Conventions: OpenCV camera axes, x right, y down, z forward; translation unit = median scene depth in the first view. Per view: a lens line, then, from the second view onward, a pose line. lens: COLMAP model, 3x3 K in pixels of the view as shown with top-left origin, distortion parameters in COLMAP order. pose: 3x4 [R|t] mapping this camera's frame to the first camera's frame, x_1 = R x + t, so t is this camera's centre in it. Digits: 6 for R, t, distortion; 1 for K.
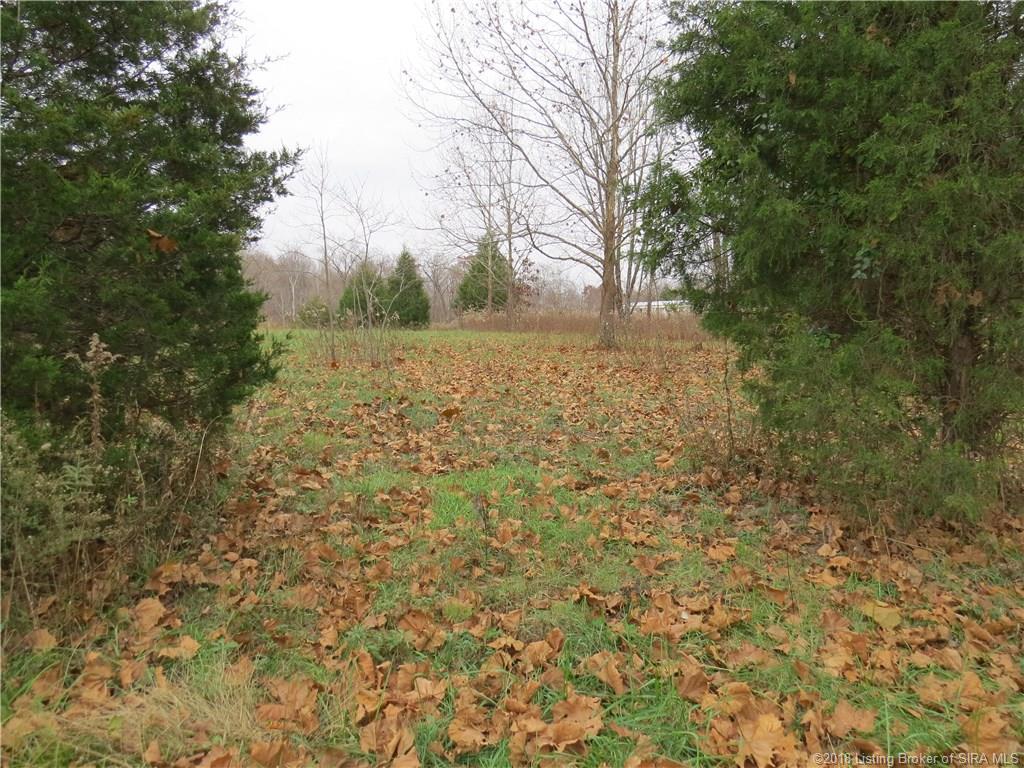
lens RADIAL K [[732.0, 0, 514.5], [0, 732.0, 386.4], [0, 0, 1]] dist [-0.023383, 0.007892]
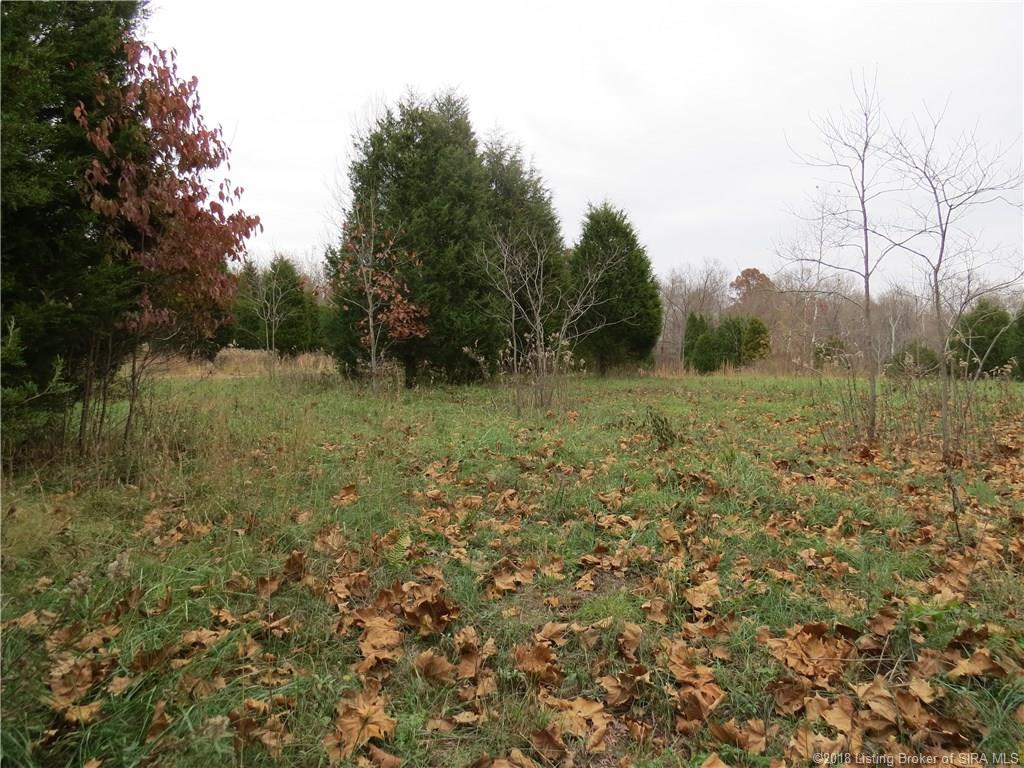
lens RADIAL K [[732.0, 0, 514.5], [0, 732.0, 386.4], [0, 0, 1]] dist [-0.023383, 0.007892]
pose [[0.711915, 0.028722, -0.701678, -0.015964], [-0.071000, 0.996987, -0.031226, -0.014070], [0.698667, 0.072050, 0.711810, 0.132279]]
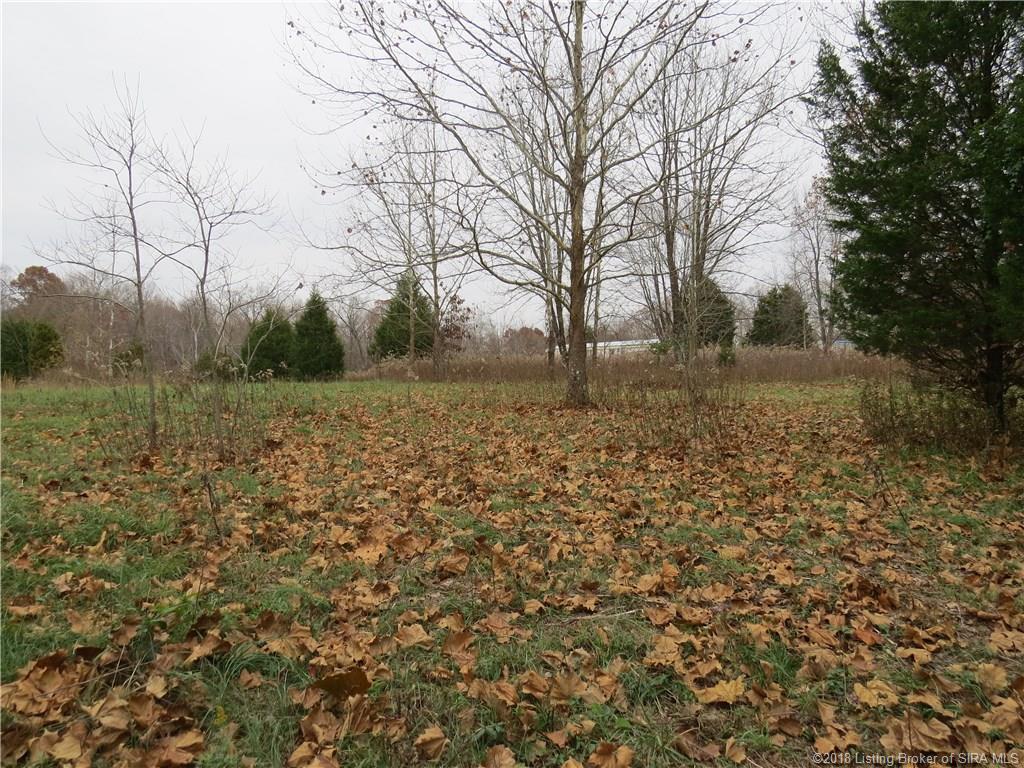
lens RADIAL K [[732.0, 0, 514.5], [0, 732.0, 386.4], [0, 0, 1]] dist [-0.023383, 0.007892]
pose [[0.993786, -0.025149, 0.108428, -0.008710], [0.031629, 0.997788, -0.058466, -0.014530], [-0.106717, 0.061532, 0.992384, 0.133335]]
